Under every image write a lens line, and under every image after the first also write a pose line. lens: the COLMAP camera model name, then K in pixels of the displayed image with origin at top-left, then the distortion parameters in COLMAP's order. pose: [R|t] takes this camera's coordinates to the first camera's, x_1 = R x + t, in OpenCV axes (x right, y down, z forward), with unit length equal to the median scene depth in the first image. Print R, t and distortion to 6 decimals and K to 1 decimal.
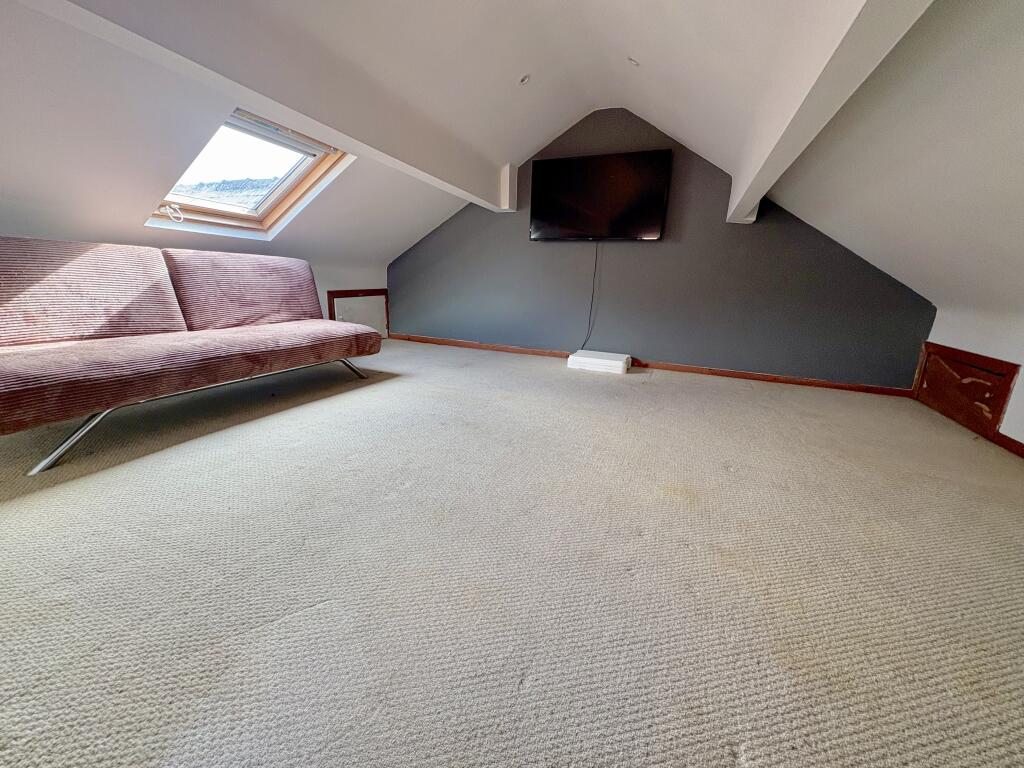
lens RADIAL K [[405.7, 0, 512.3], [0, 405.7, 383.0], [0, 0, 1]] dist [-0.001111, 0.000117]
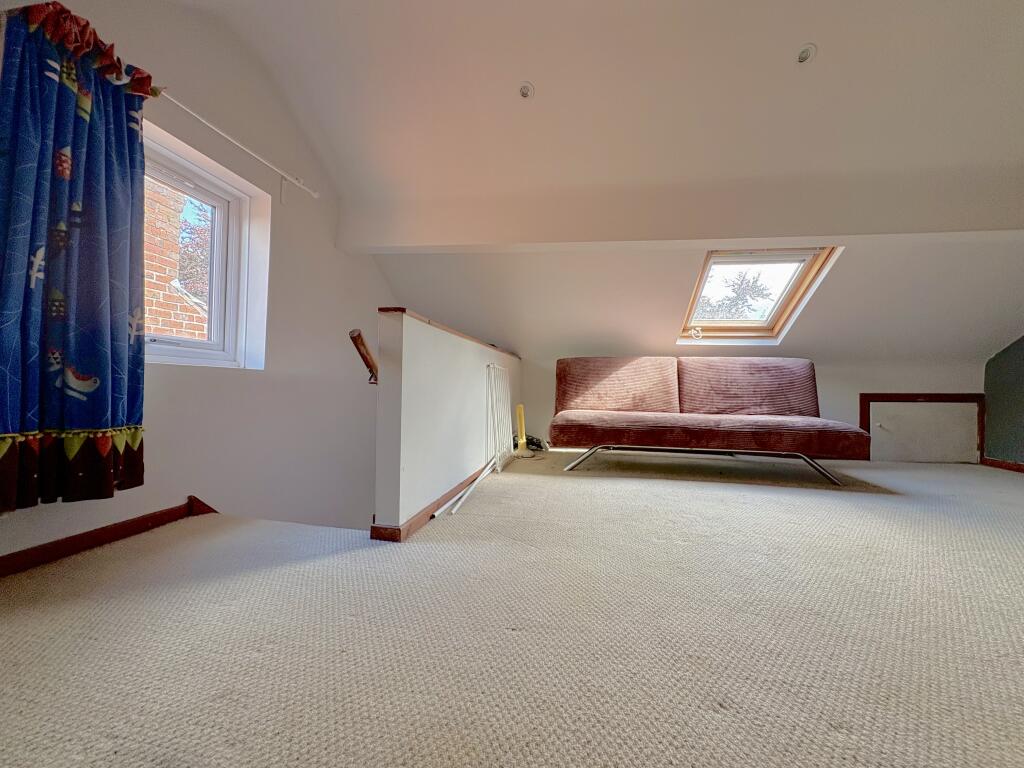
lens RADIAL K [[405.7, 0, 514.1], [0, 405.7, 382.9], [0, 0, 1]] dist [-0.001111, 0.000117]
pose [[0.210252, -0.044675, -0.976626, 0.362693], [-0.251270, 0.962928, -0.098143, 0.039726], [0.944805, 0.266032, 0.191232, 0.162238]]
